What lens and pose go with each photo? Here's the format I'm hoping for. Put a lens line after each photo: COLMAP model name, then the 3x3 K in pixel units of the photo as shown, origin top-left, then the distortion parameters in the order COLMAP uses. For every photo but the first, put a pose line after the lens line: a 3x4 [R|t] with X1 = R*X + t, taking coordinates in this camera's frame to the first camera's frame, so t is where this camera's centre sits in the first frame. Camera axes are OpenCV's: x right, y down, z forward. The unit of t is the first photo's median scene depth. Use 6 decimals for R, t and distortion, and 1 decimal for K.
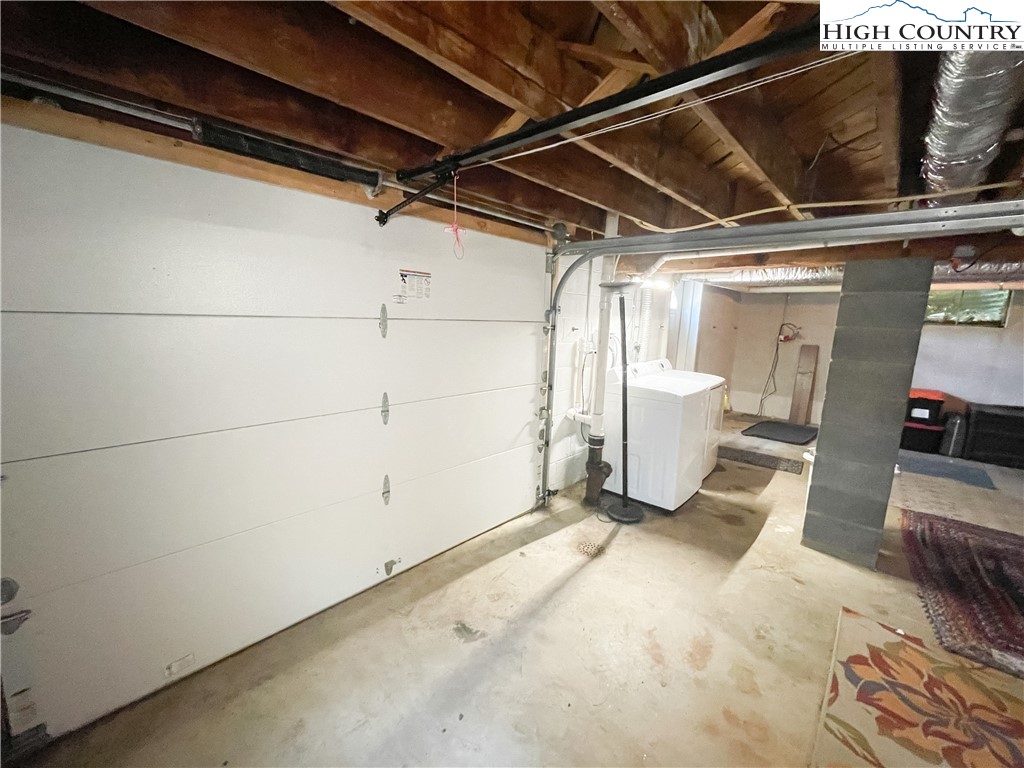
lens RADIAL K [[414.7, 0, 513.7], [0, 414.7, 383.9], [0, 0, 1]] dist [-0.000486, -0.000001]
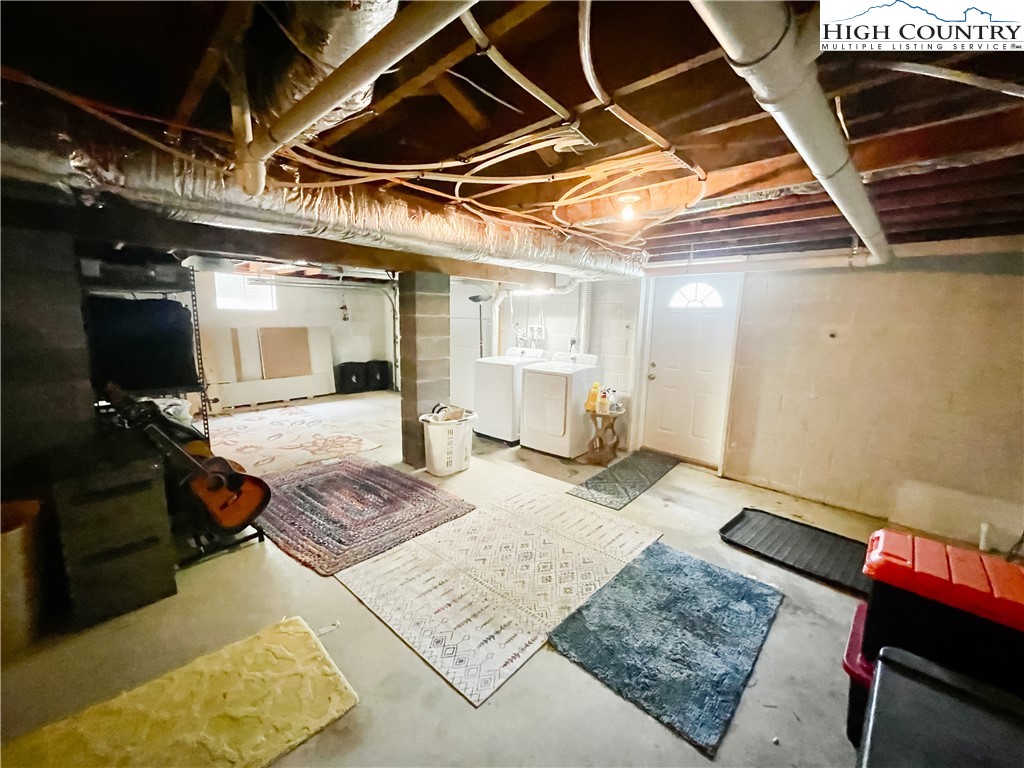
lens RADIAL K [[414.7, 0, 513.7], [0, 414.7, 383.9], [0, 0, 1]] dist [-0.000486, -0.000001]
pose [[-0.021542, 0.135717, -0.990513, 2.478977], [-0.187596, 0.972597, 0.137342, -0.162426], [0.982010, 0.188775, 0.004508, 1.386013]]
